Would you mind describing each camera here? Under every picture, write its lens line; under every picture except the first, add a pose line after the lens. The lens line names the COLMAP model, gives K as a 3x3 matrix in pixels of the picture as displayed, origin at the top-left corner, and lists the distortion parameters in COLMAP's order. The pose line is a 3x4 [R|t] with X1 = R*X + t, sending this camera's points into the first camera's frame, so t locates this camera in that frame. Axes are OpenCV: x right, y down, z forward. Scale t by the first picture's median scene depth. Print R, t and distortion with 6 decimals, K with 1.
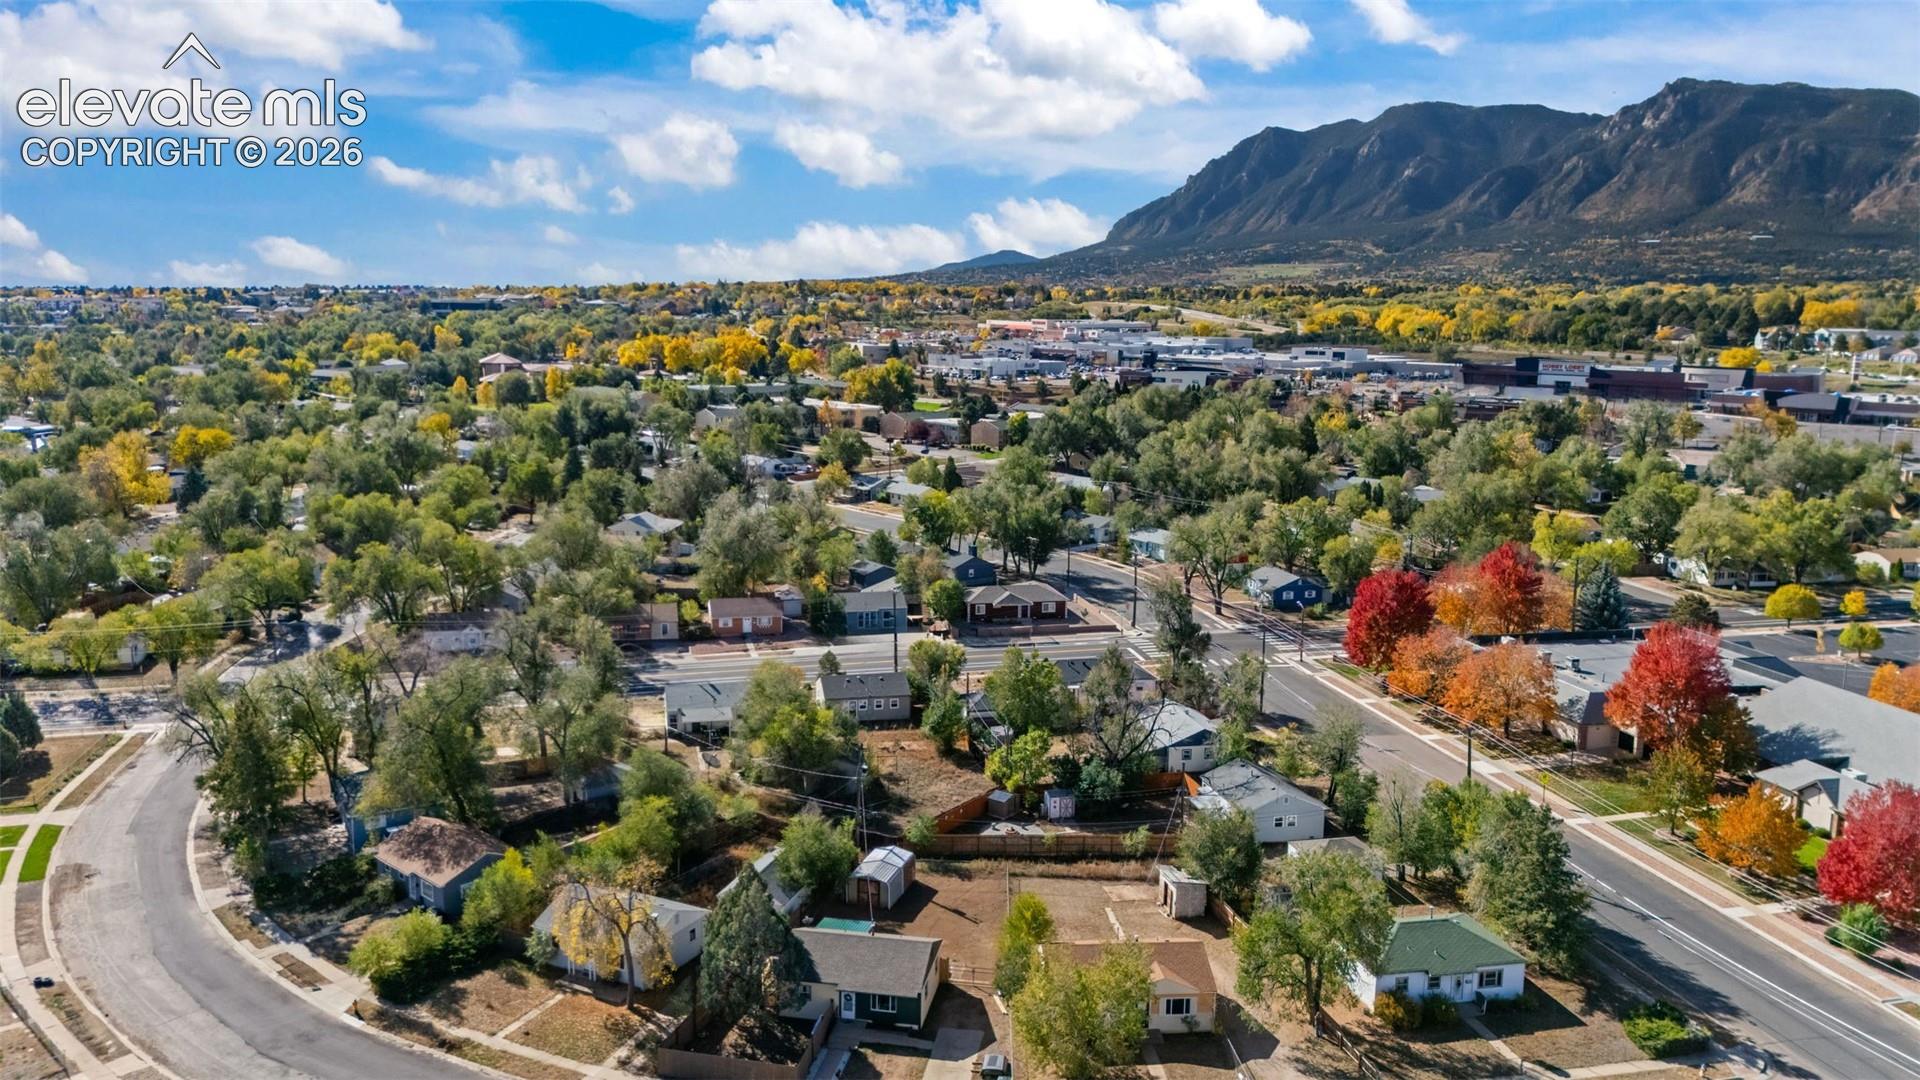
lens RADIAL K [[1473.2, 0, 960.0], [0, 1473.2, 540.0], [0, 0, 1]] dist [-0.005030, -0.000851]
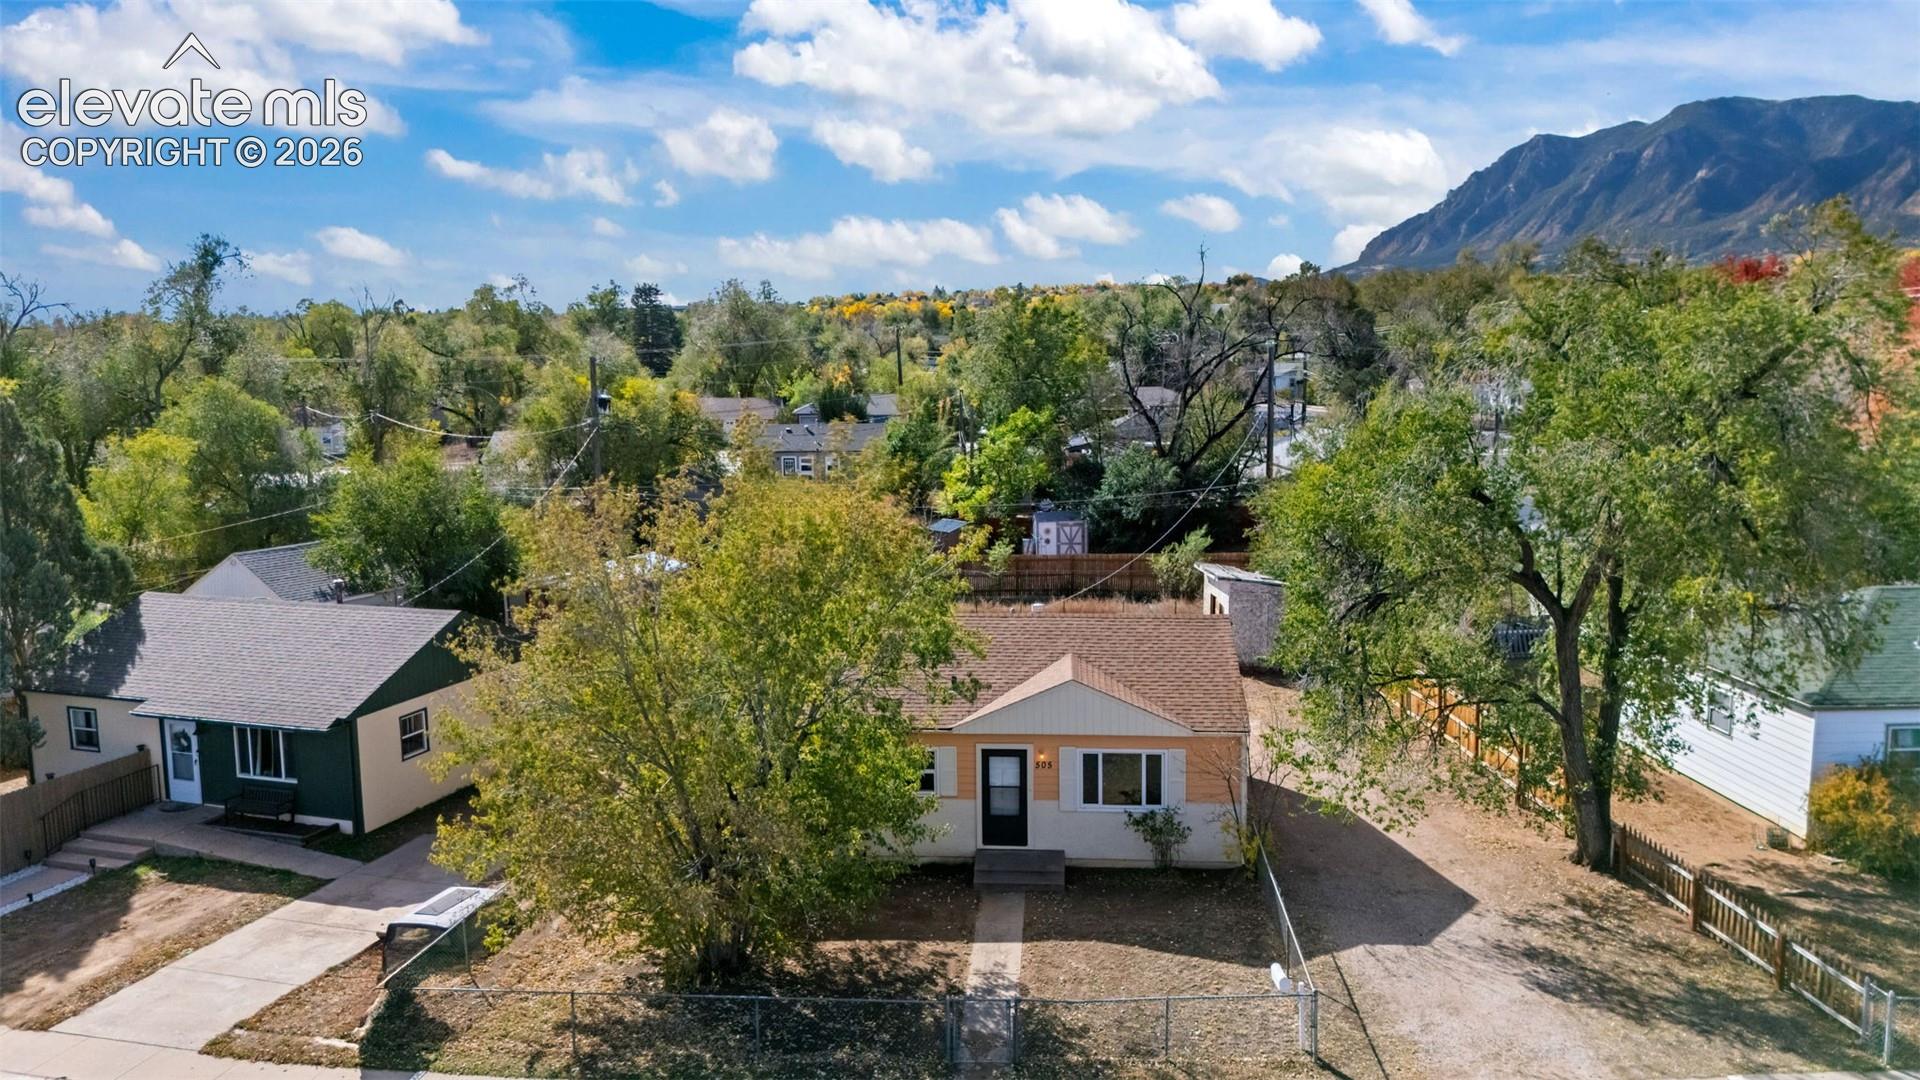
lens RADIAL K [[1409.6, 0, 960.6], [0, 1409.6, 550.3], [0, 0, 1]] dist [0.102244, -0.114818]
pose [[0.983184, -0.014367, -0.182051, 0.063943], [0.007936, 0.999320, -0.036009, 0.105425], [0.182444, 0.033959, 0.982630, 0.262218]]
